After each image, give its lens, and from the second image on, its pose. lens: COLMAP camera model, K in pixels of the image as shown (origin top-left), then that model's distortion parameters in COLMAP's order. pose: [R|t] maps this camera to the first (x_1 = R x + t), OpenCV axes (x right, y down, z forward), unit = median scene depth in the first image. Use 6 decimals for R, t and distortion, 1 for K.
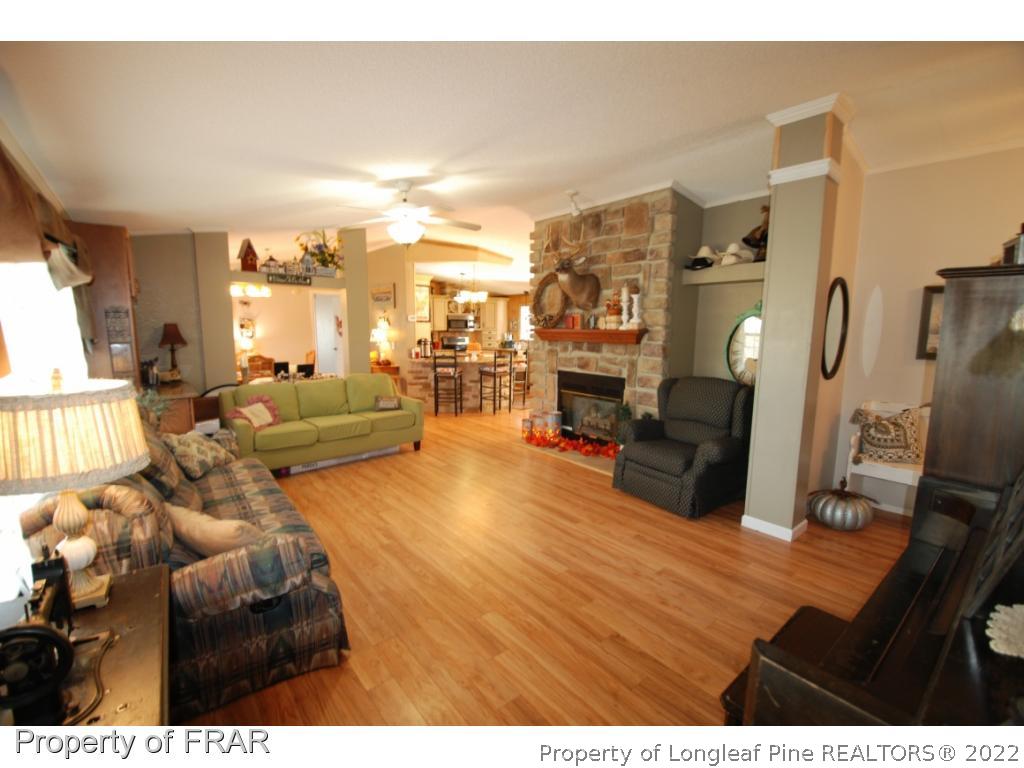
lens RADIAL K [[452.2, 0, 512.0], [0, 452.2, 384.0], [0, 0, 1]] dist [-0.001398, -0.000206]
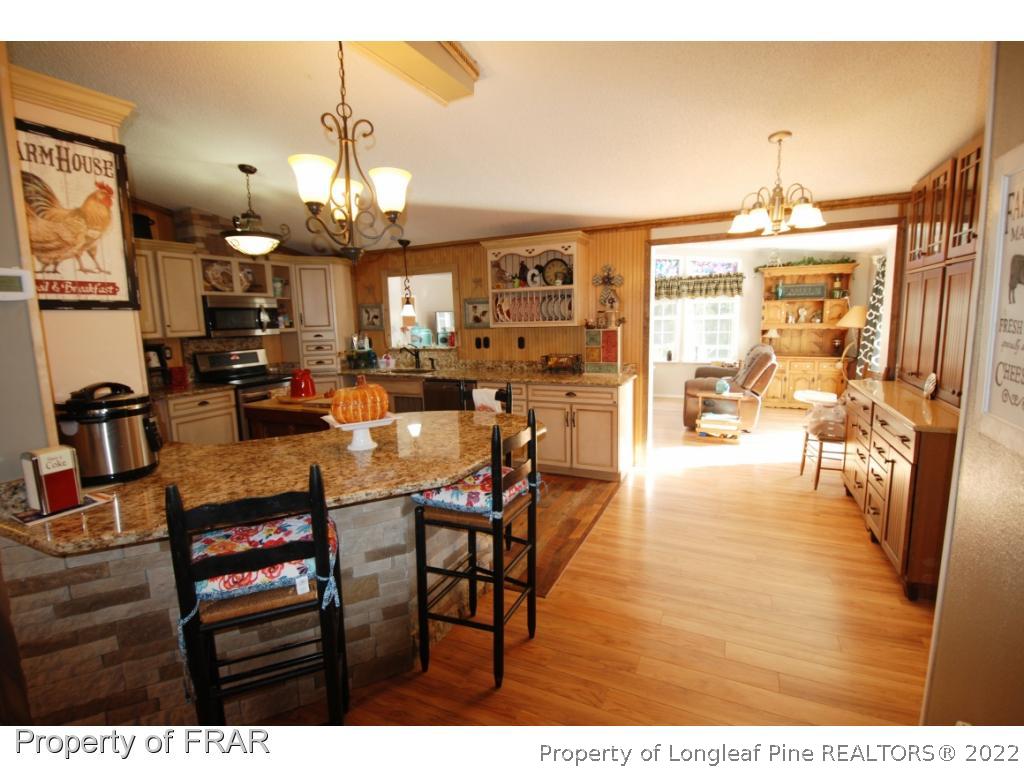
lens RADIAL K [[481.4, 0, 512.0], [0, 481.4, 384.0], [0, 0, 1]] dist [0.001578, 0.000032]
pose [[0.901759, -0.086486, 0.423499, -0.086534], [0.084247, 0.996155, 0.024045, -0.065603], [-0.423950, 0.013996, 0.905577, 0.519612]]
